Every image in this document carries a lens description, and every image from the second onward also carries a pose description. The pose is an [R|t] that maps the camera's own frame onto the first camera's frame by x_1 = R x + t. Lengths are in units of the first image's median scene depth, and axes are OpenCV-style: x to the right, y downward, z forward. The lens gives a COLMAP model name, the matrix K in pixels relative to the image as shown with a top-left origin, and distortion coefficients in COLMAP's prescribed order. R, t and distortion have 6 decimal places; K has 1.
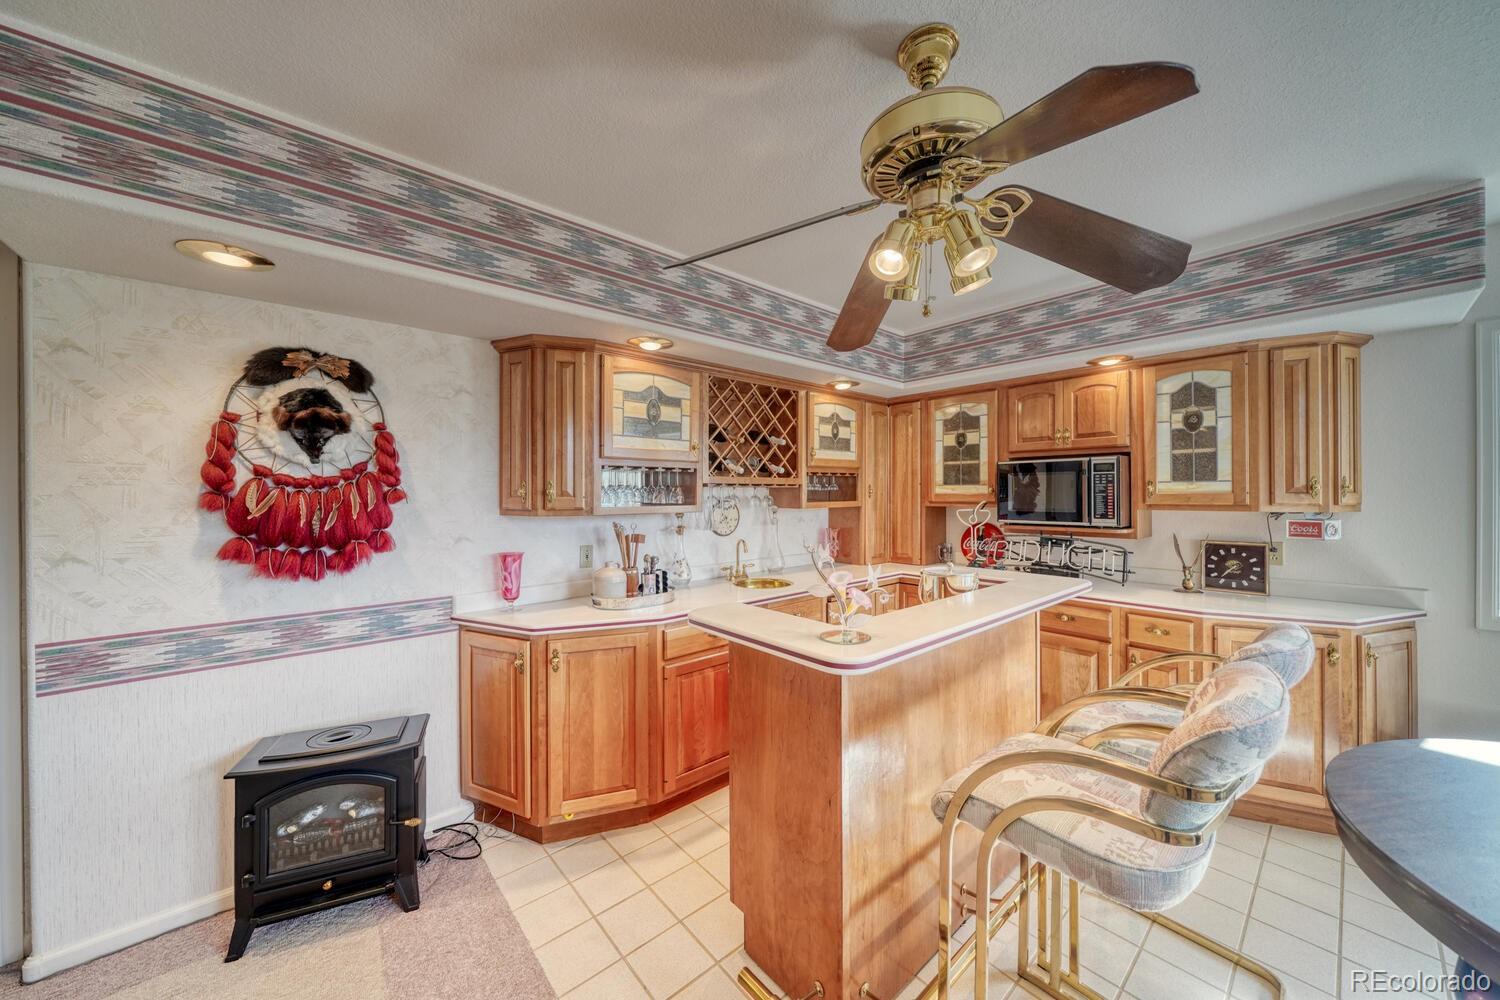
lens RADIAL K [[520.1, 0, 751.9], [0, 520.1, 491.0], [0, 0, 1]] dist [0.000416, 0.000048]
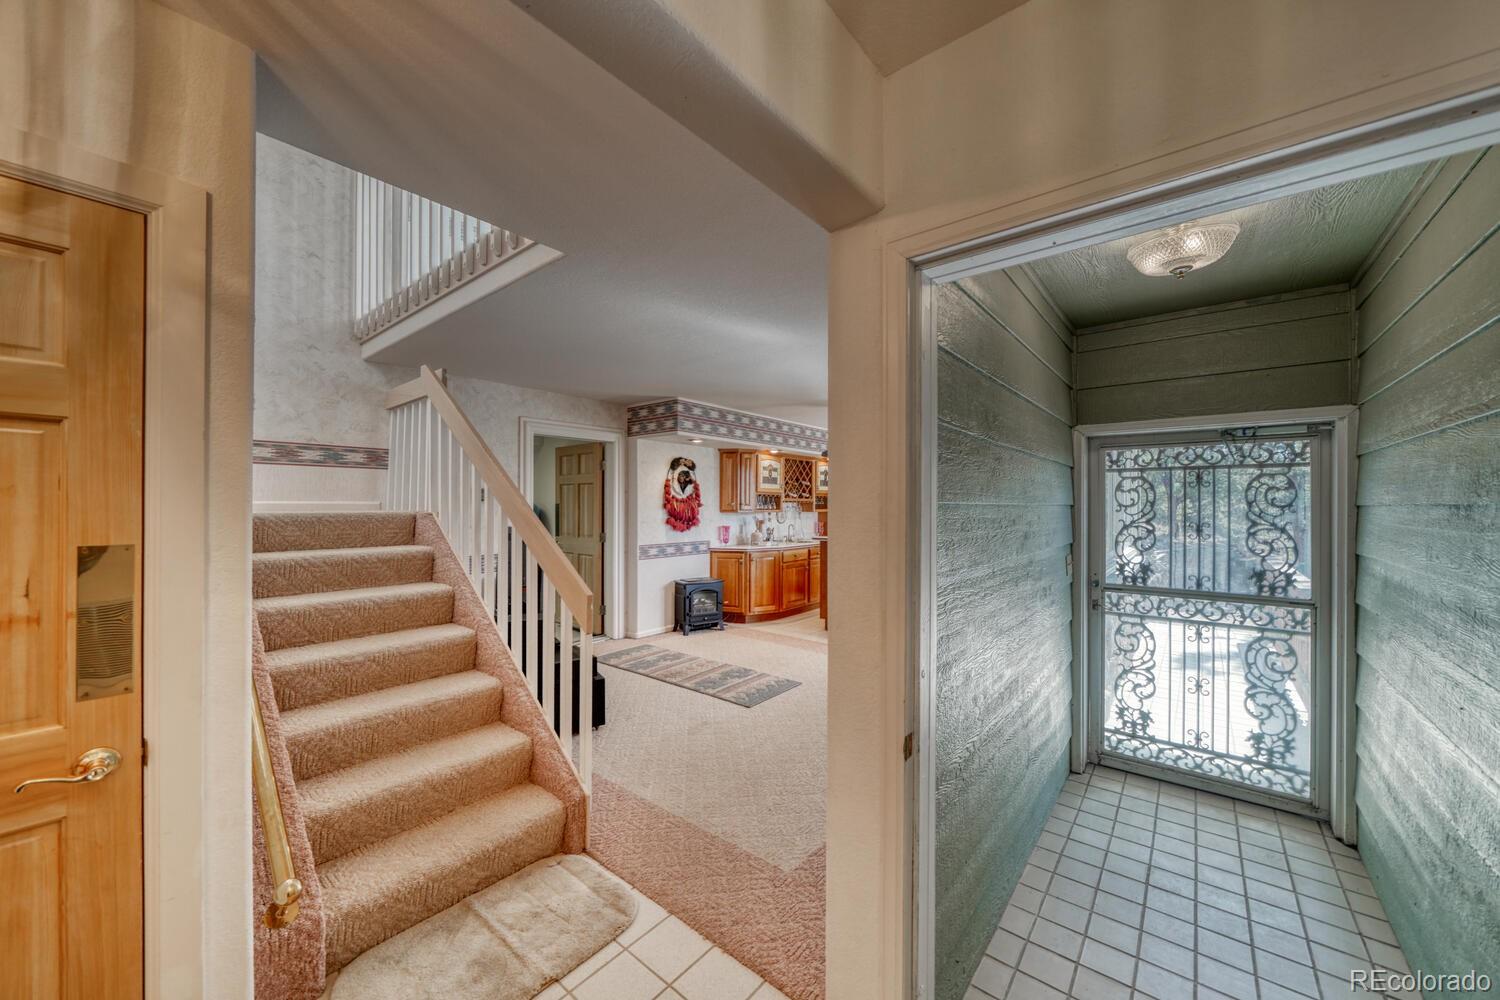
lens RADIAL K [[549.1, 0, 748.6], [0, 549.1, 506.1], [0, 0, 1]] dist [-0.000100, 0.000002]
pose [[0.985912, 0.007639, 0.167089, -0.805778], [-0.008262, 0.999961, 0.003035, 0.003687], [-0.167059, -0.004373, 0.985937, -1.835359]]
